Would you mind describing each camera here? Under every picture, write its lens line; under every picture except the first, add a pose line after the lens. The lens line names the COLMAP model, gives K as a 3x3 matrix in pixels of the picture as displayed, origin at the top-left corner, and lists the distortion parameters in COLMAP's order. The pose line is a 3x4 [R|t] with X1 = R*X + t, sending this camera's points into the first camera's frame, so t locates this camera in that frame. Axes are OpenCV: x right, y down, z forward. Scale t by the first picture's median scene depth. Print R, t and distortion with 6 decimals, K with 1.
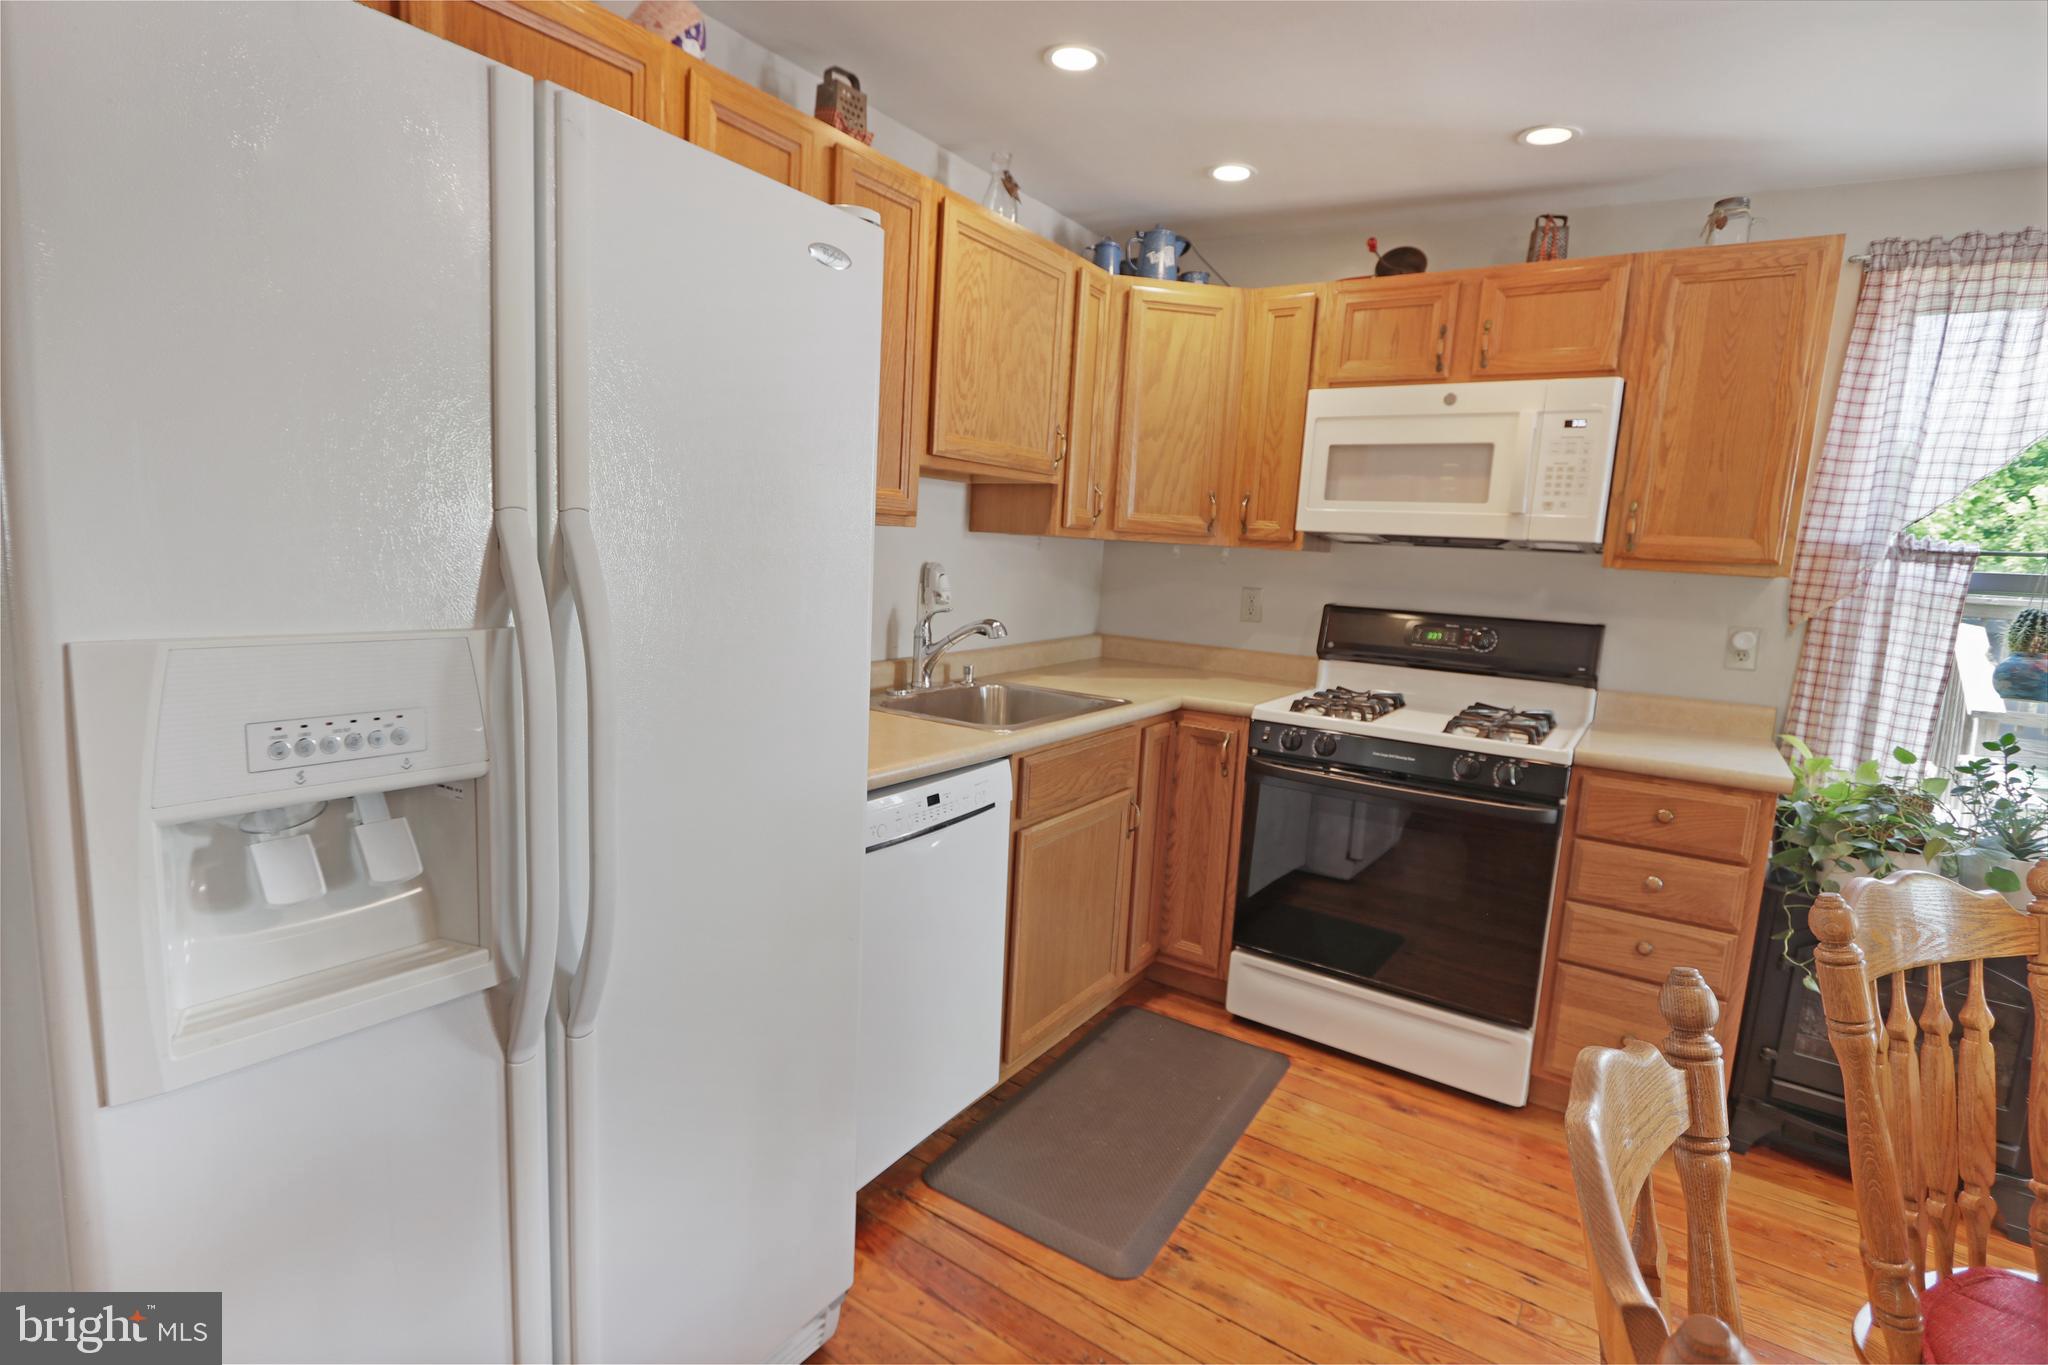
lens RADIAL K [[987.1, 0, 1018.8], [0, 987.1, 677.0], [0, 0, 1]] dist [-0.008166, -0.000454]
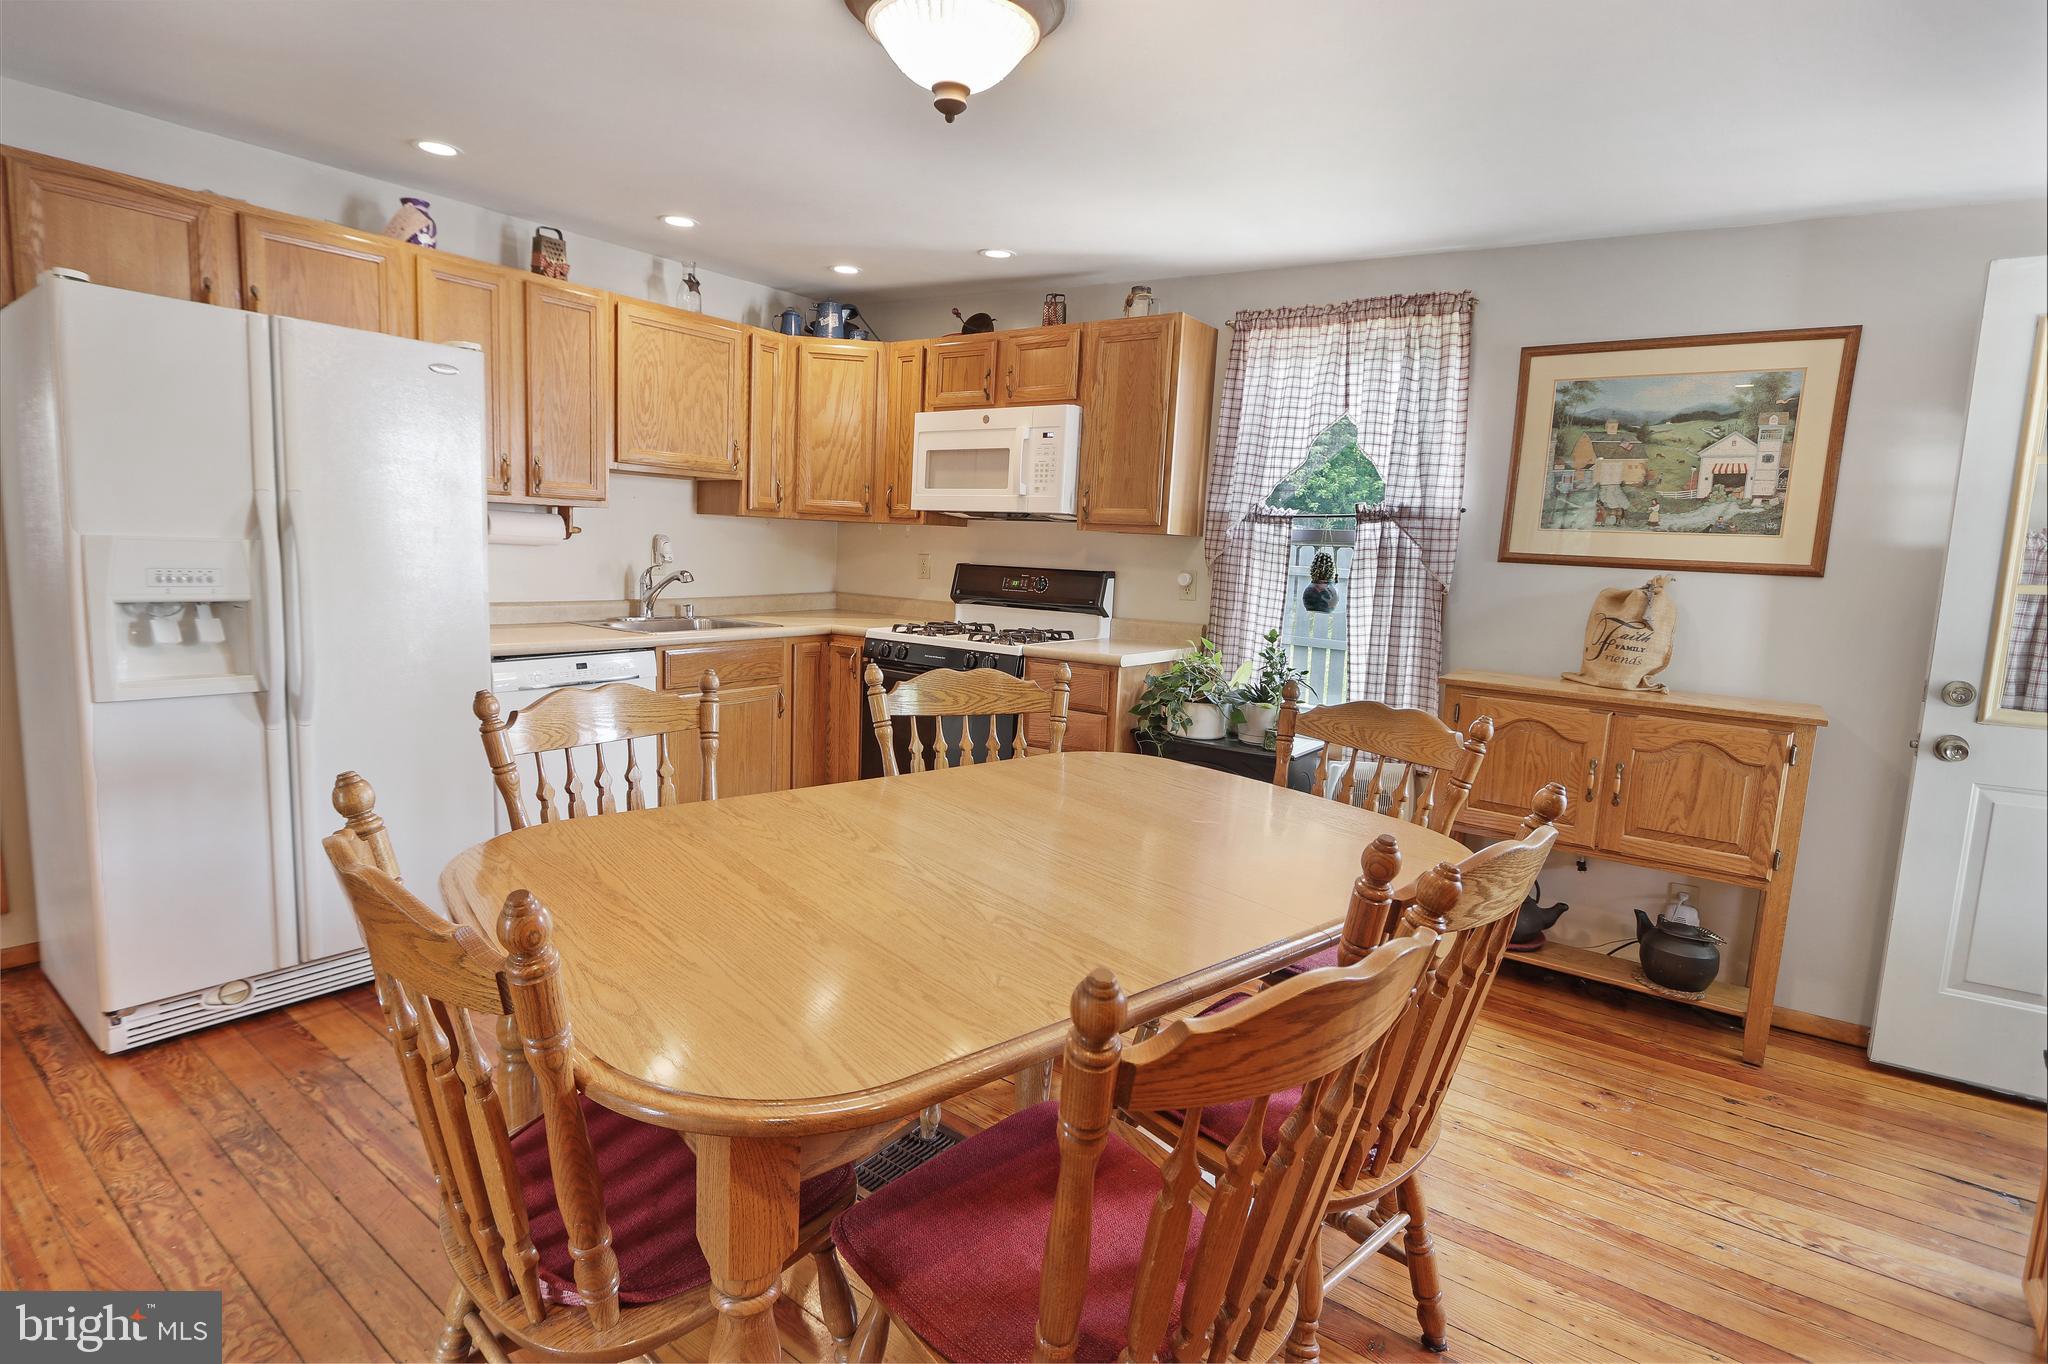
lens RADIAL K [[1039.6, 0, 1026.3], [0, 1039.6, 674.7], [0, 0, 1]] dist [-0.004006, 0.000000]
pose [[0.999024, -0.004250, -0.043974, 0.559159], [0.003674, 0.999906, -0.013175, 0.123002], [0.044026, 0.013000, 0.998946, -0.553593]]
